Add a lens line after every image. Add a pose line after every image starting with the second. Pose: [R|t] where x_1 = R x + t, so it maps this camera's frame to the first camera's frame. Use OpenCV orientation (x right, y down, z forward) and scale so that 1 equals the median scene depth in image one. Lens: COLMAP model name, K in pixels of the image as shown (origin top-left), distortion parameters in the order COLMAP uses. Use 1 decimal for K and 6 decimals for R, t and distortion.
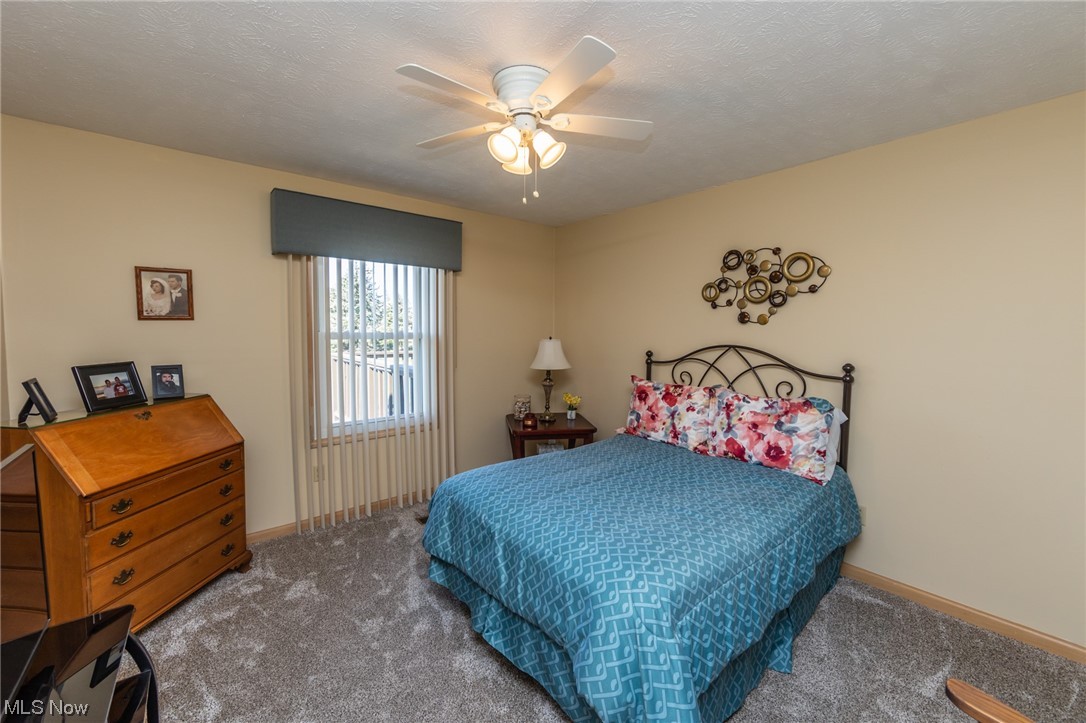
lens RADIAL K [[427.1, 0, 548.1], [0, 427.1, 348.5], [0, 0, 1]] dist [-0.000534, -0.000090]
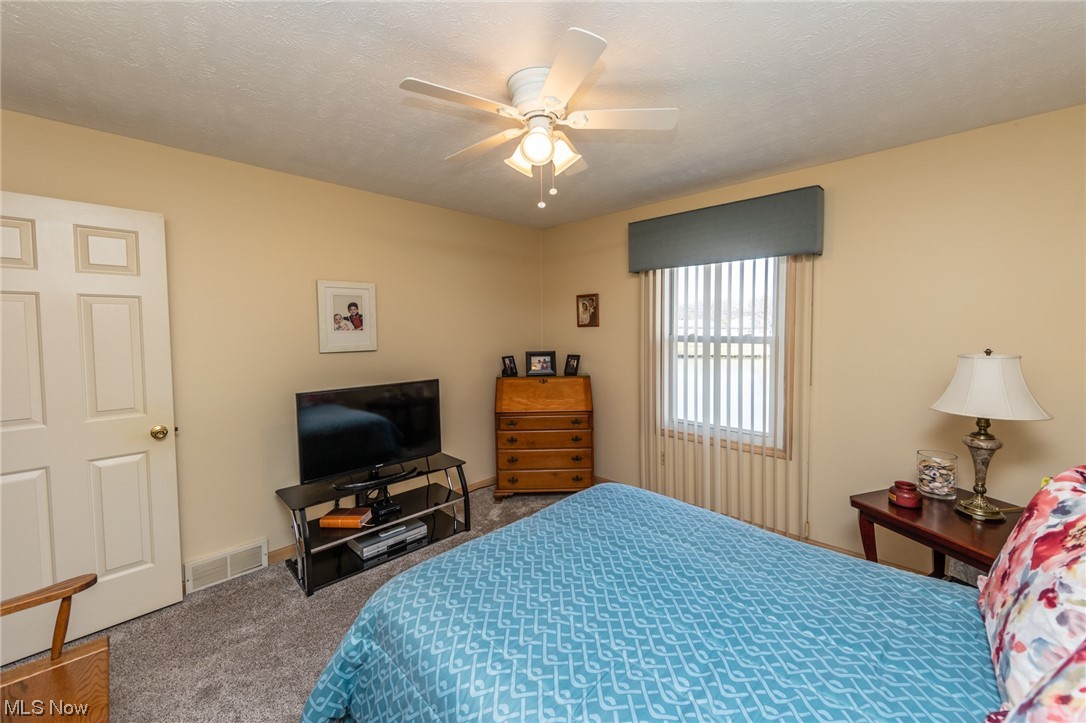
lens RADIAL K [[430.8, 0, 540.6], [0, 430.8, 333.4], [0, 0, 1]] dist [-0.000478, -0.000040]
pose [[0.069486, 0.006467, -0.997562, 0.690274], [-0.042131, 0.999106, 0.003542, -0.039323], [0.996693, 0.041782, 0.069696, 0.690859]]
